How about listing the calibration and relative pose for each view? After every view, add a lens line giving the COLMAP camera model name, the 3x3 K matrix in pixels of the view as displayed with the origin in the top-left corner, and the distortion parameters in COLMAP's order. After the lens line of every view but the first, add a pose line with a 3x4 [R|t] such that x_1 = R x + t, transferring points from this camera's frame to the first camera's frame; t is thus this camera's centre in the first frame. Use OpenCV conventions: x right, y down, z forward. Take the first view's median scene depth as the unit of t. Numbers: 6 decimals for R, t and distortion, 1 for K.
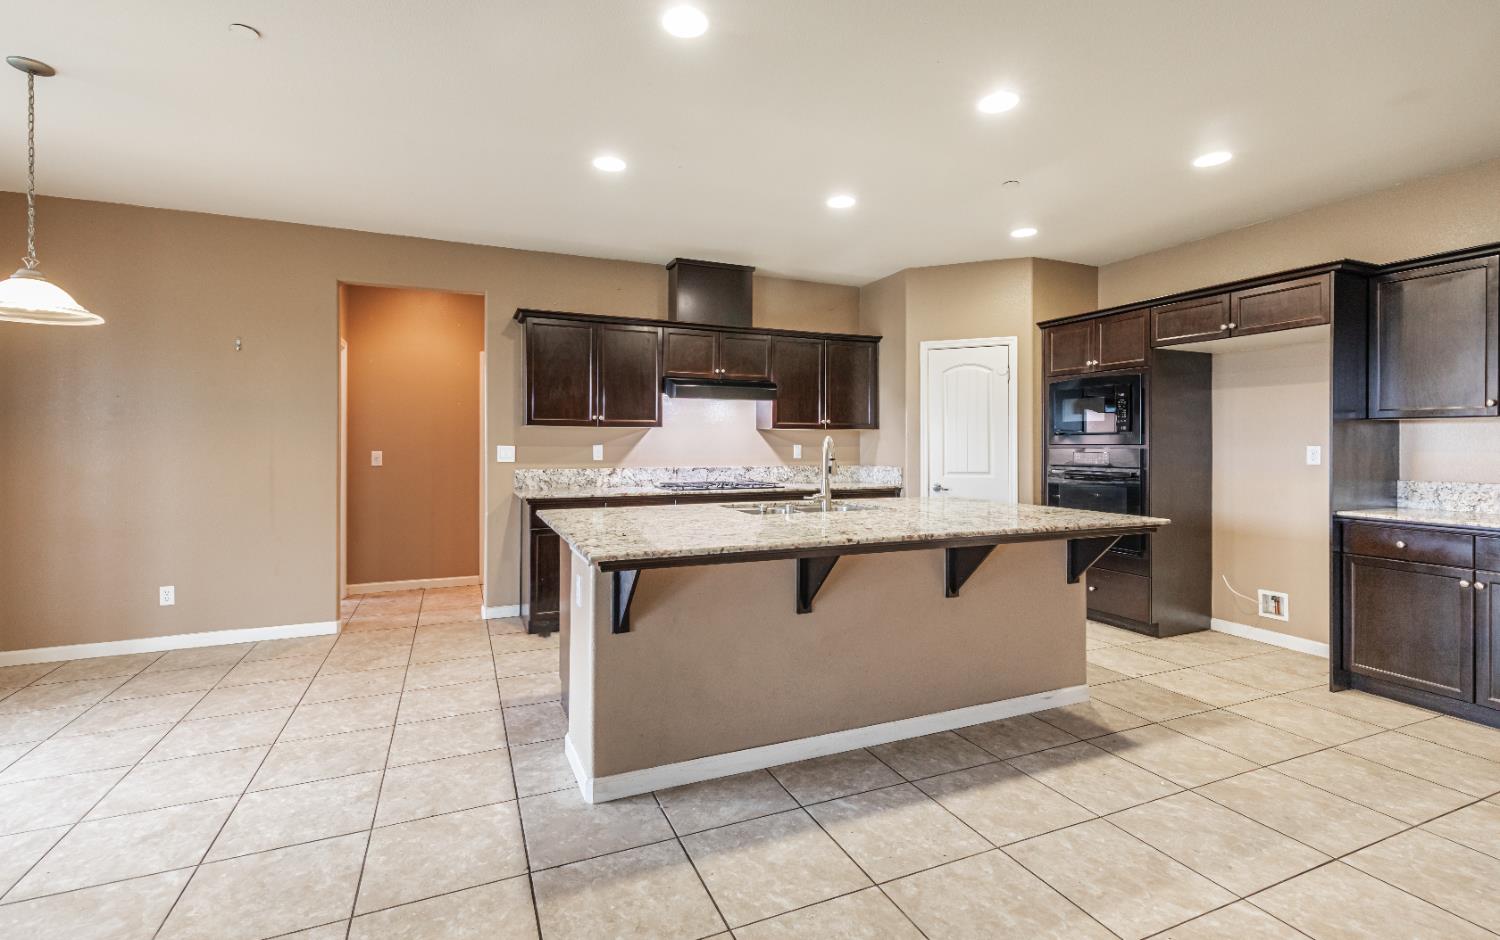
lens RADIAL K [[688.9, 0, 763.2], [0, 688.9, 445.3], [0, 0, 1]] dist [0.009497, -0.002079]
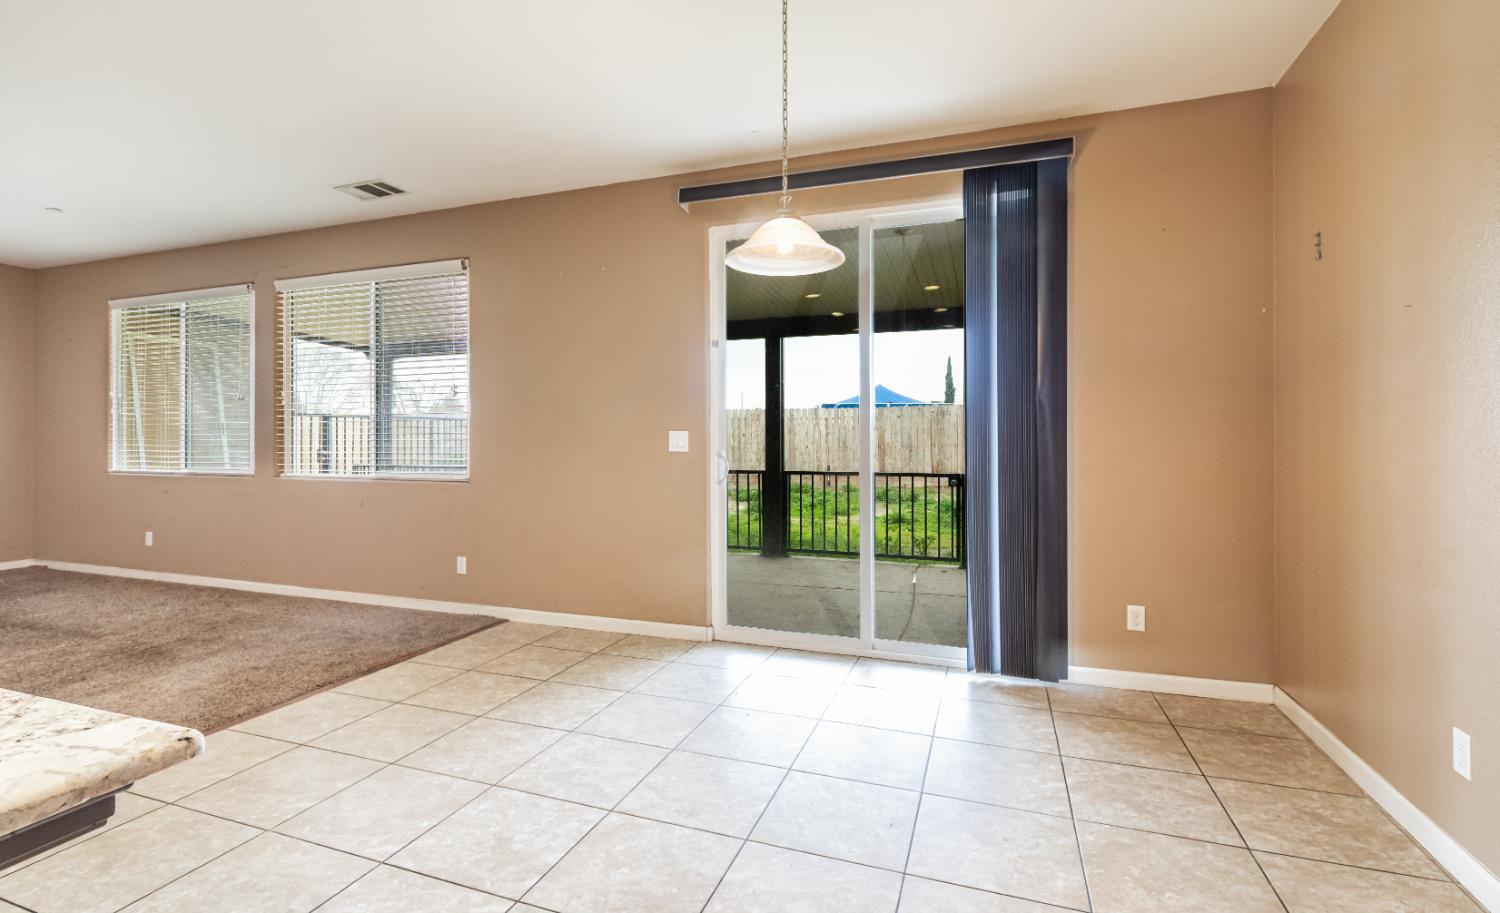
lens RADIAL K [[687.6, 0, 737.6], [0, 687.6, 431.0], [0, 0, 1]] dist [-0.001432, -0.001840]
pose [[-0.704131, -0.003142, -0.710064, -0.202879], [0.003297, 0.999965, -0.007694, 0.017339], [0.710063, -0.007759, -0.704096, 0.807008]]
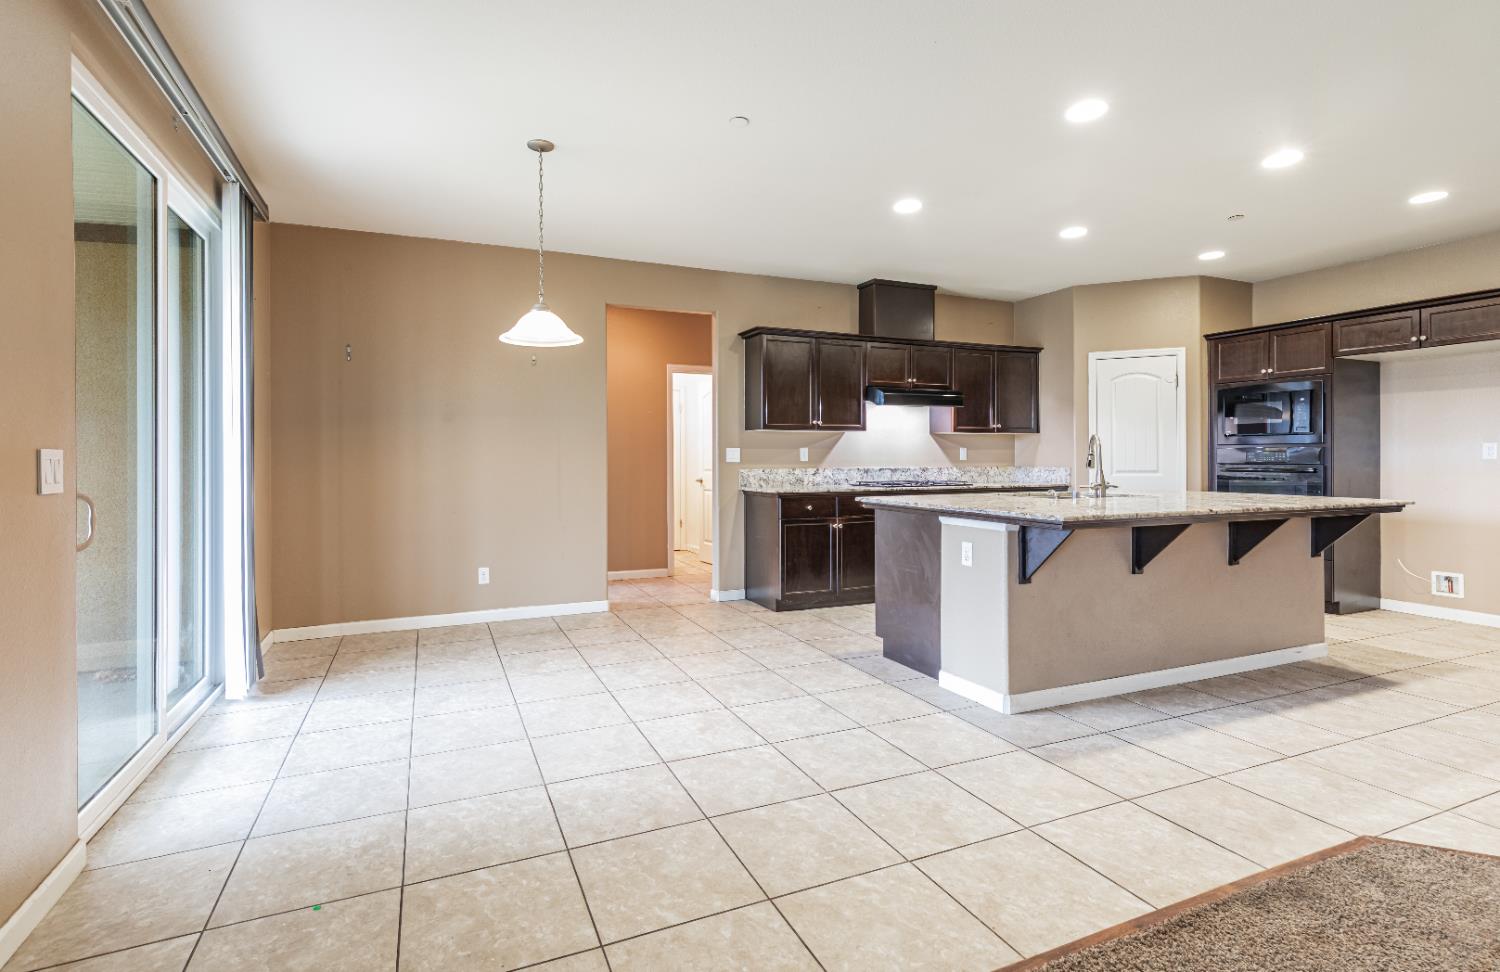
lens RADIAL K [[712.0, 0, 727.0], [0, 712.0, 467.1], [0, 0, 1]] dist [0.003630, 0.000052]
pose [[0.999778, -0.003831, -0.020730, -0.353257], [0.004076, 0.999922, 0.011812, 0.017645], [0.020683, -0.011893, 0.999715, -0.161690]]
